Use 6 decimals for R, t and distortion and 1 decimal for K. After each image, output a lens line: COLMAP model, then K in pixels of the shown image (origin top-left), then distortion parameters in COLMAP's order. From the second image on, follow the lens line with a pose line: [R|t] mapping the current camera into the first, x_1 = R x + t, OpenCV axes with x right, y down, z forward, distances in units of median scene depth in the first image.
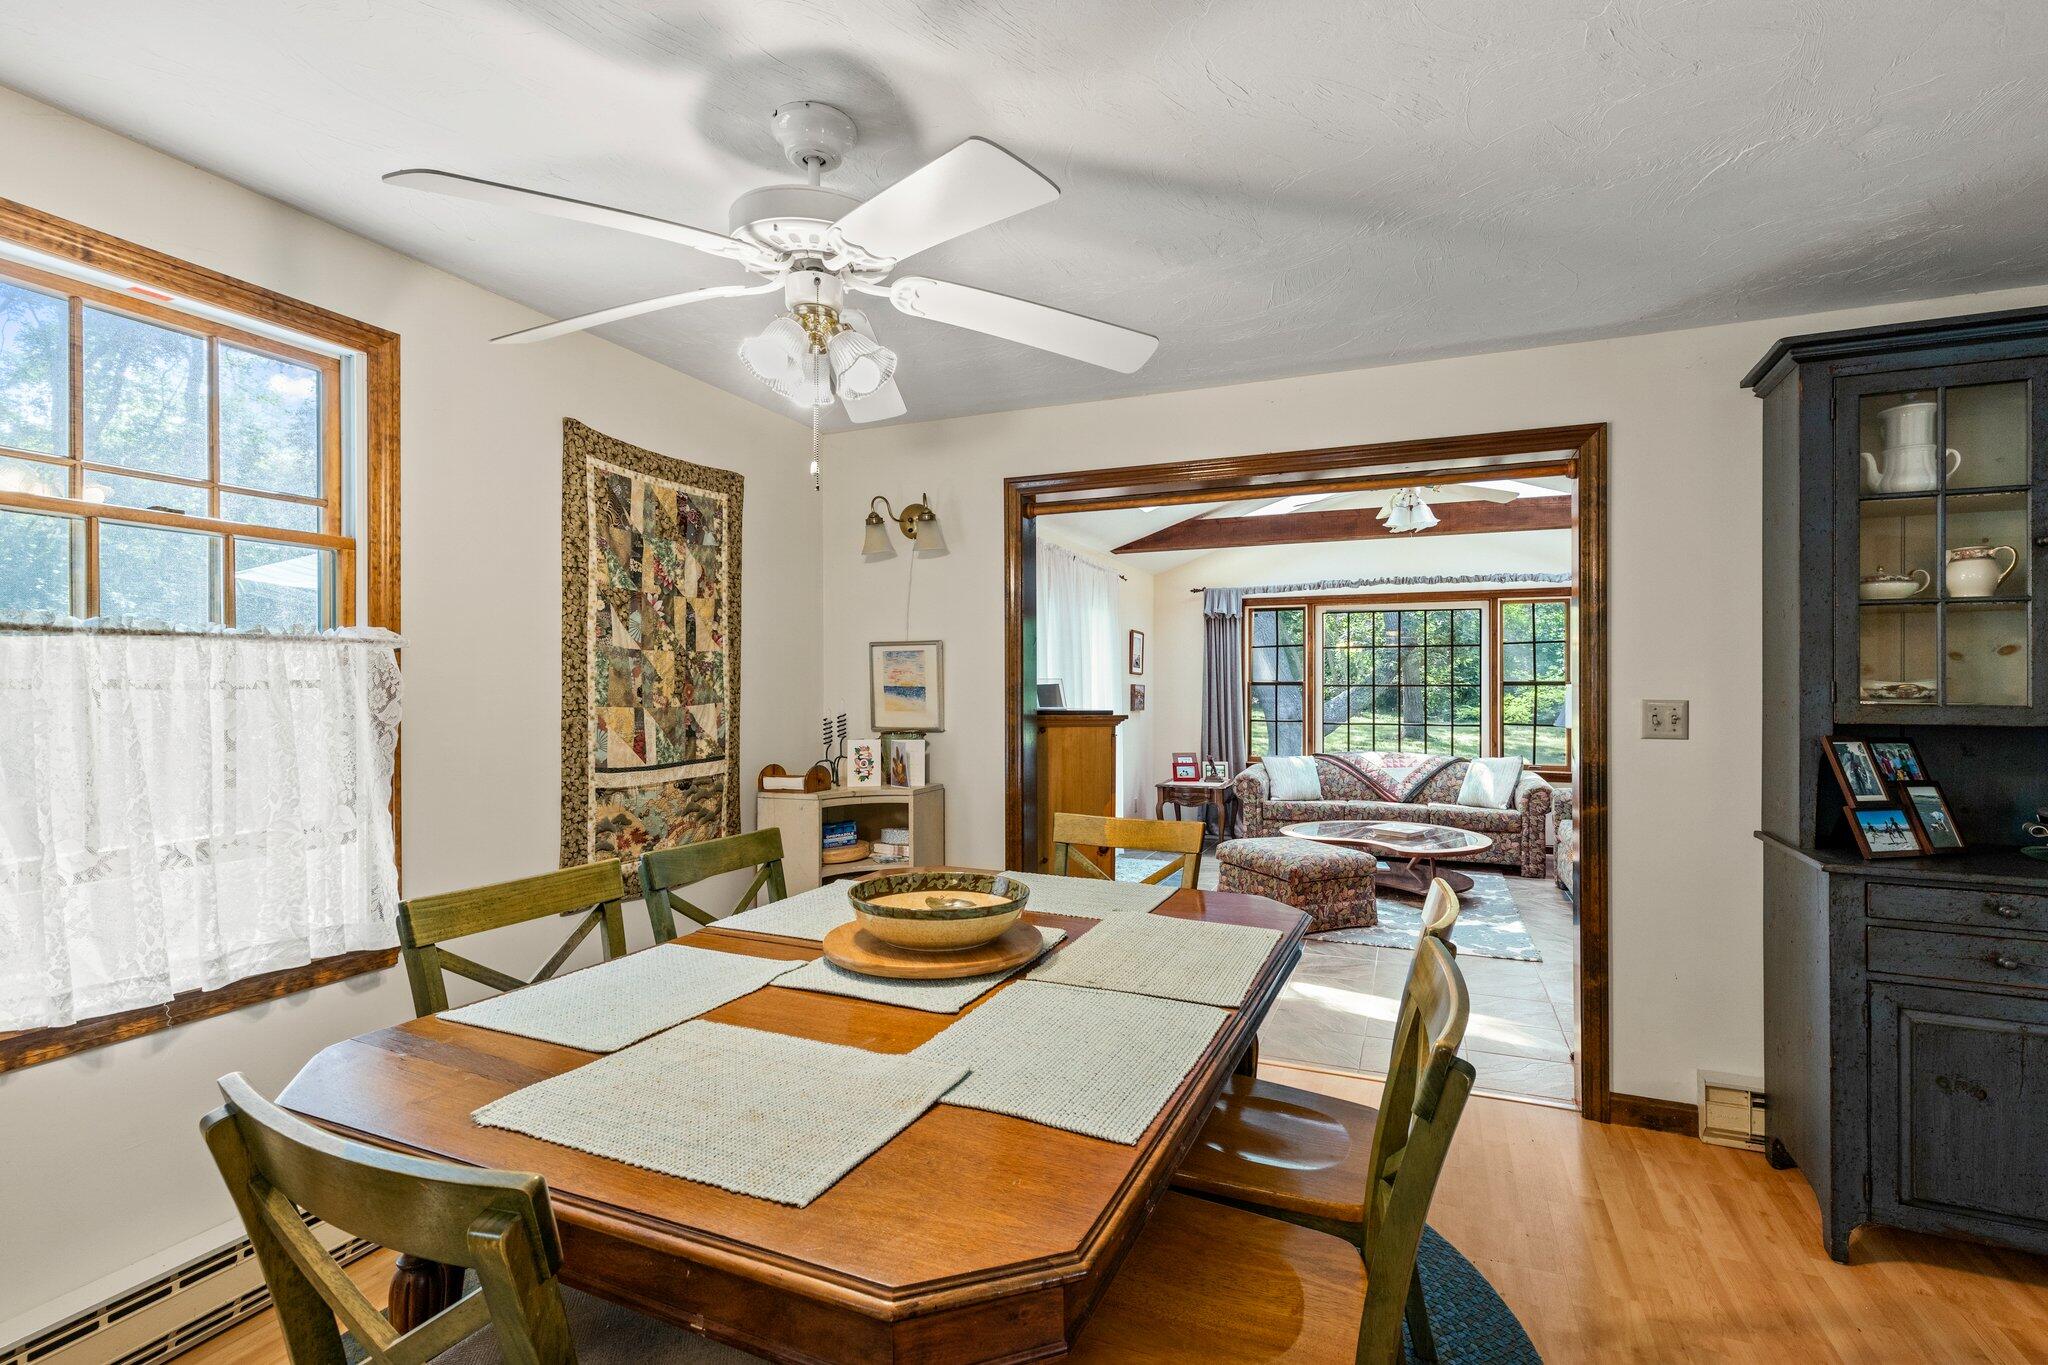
lens RADIAL K [[911.4, 0, 1024.1], [0, 911.4, 684.8], [0, 0, 1]] dist [-0.001069, -0.000056]
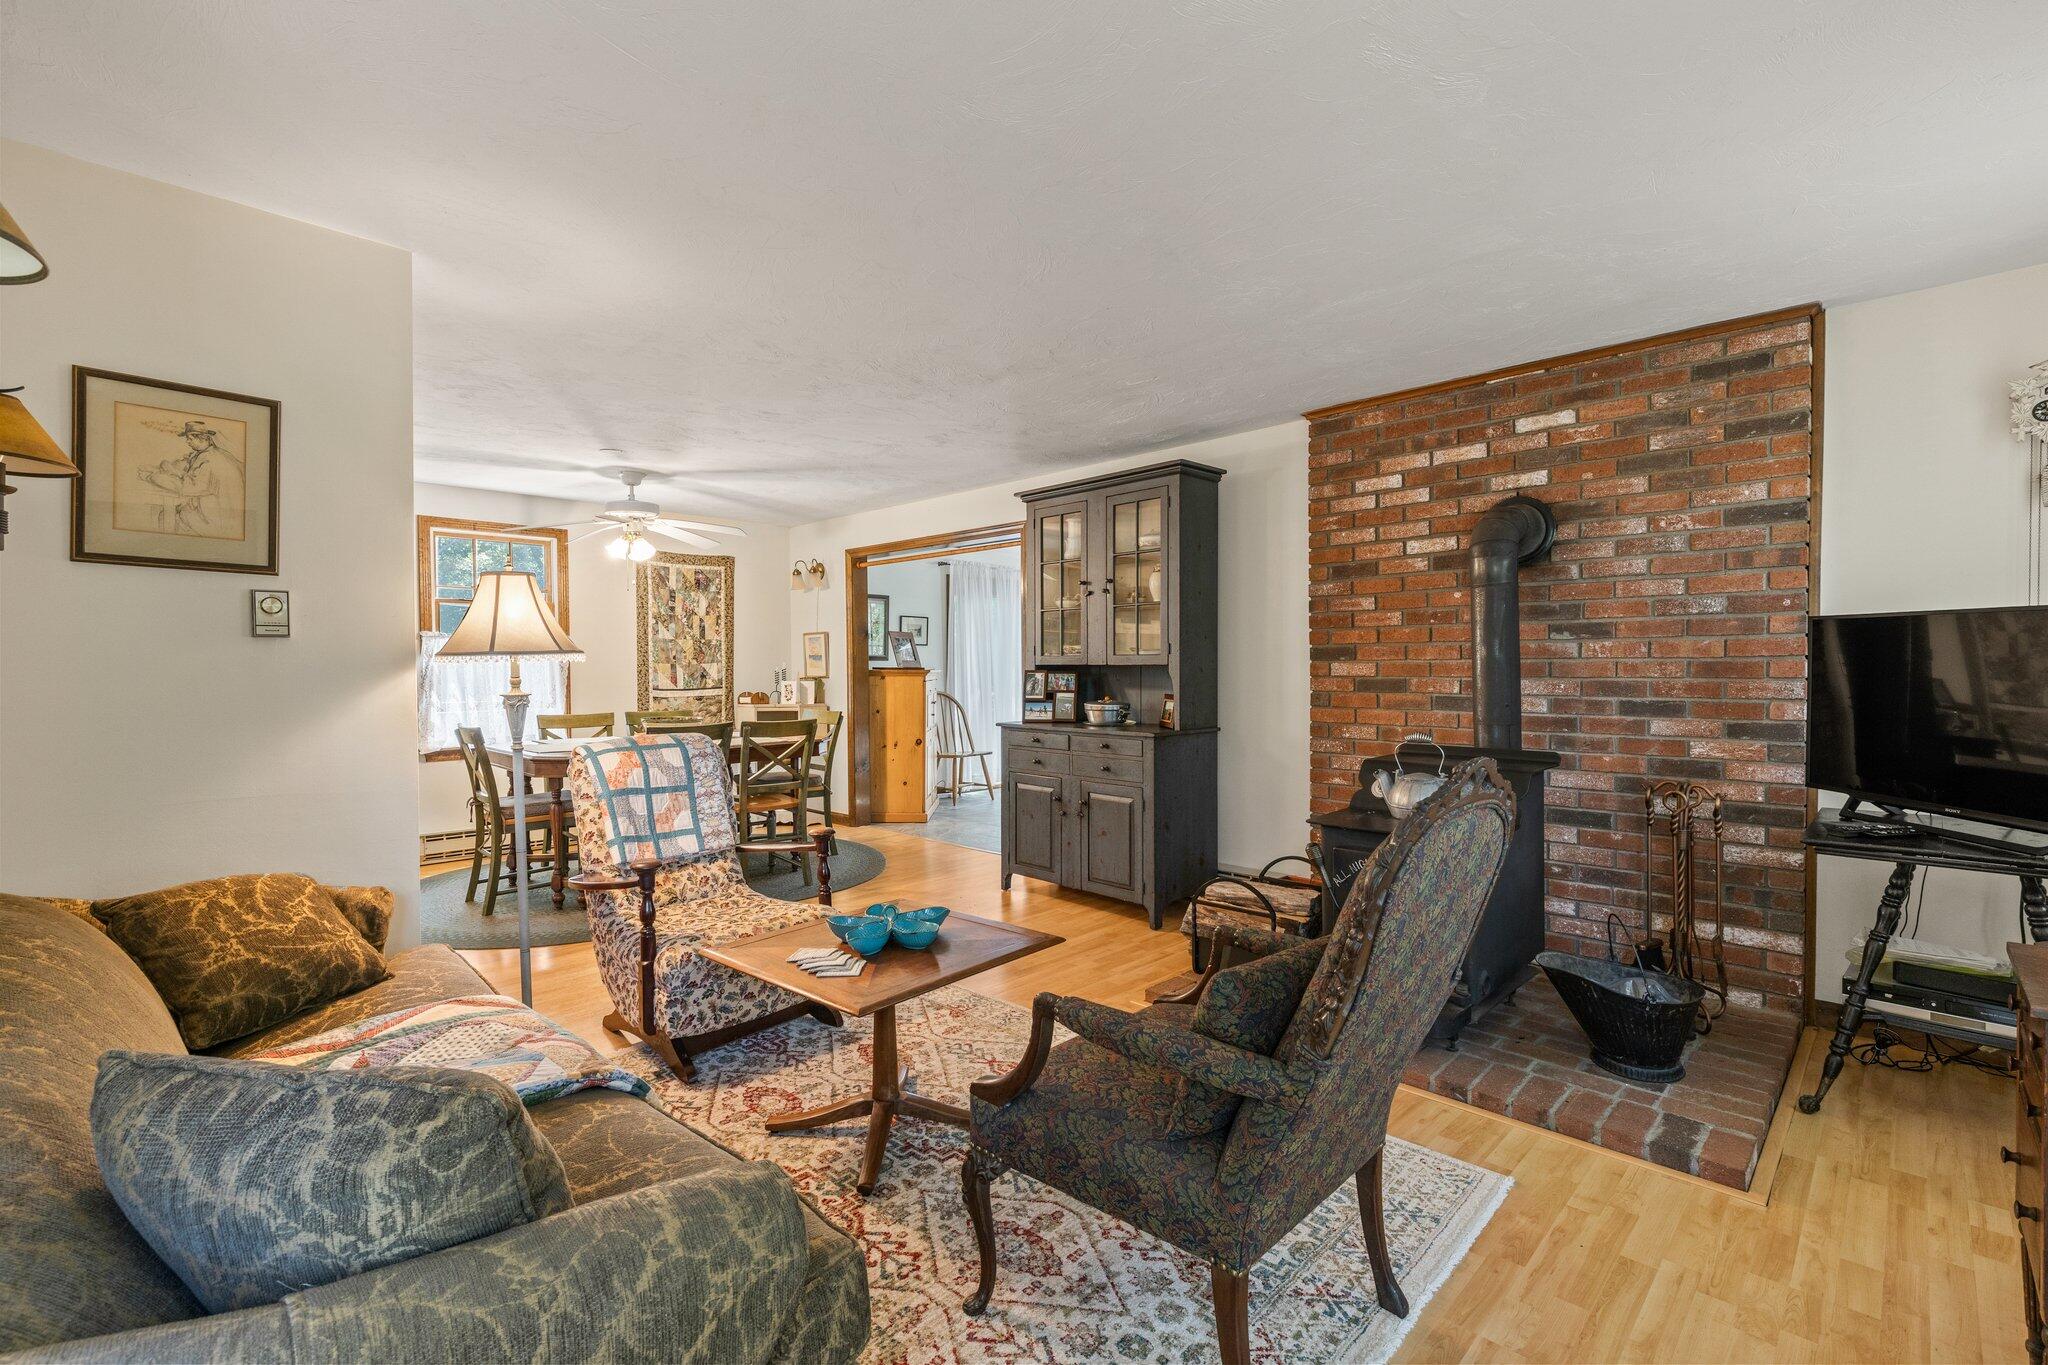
lens RADIAL K [[911.4, 0, 1024.0], [0, 911.4, 676.0], [0, 0, 1]] dist [-0.001069, -0.000056]
pose [[0.922194, -0.000055, -0.386728, 1.257685], [0.004937, 0.999920, 0.011632, 0.031783], [0.386697, -0.012636, 0.922120, -0.781631]]
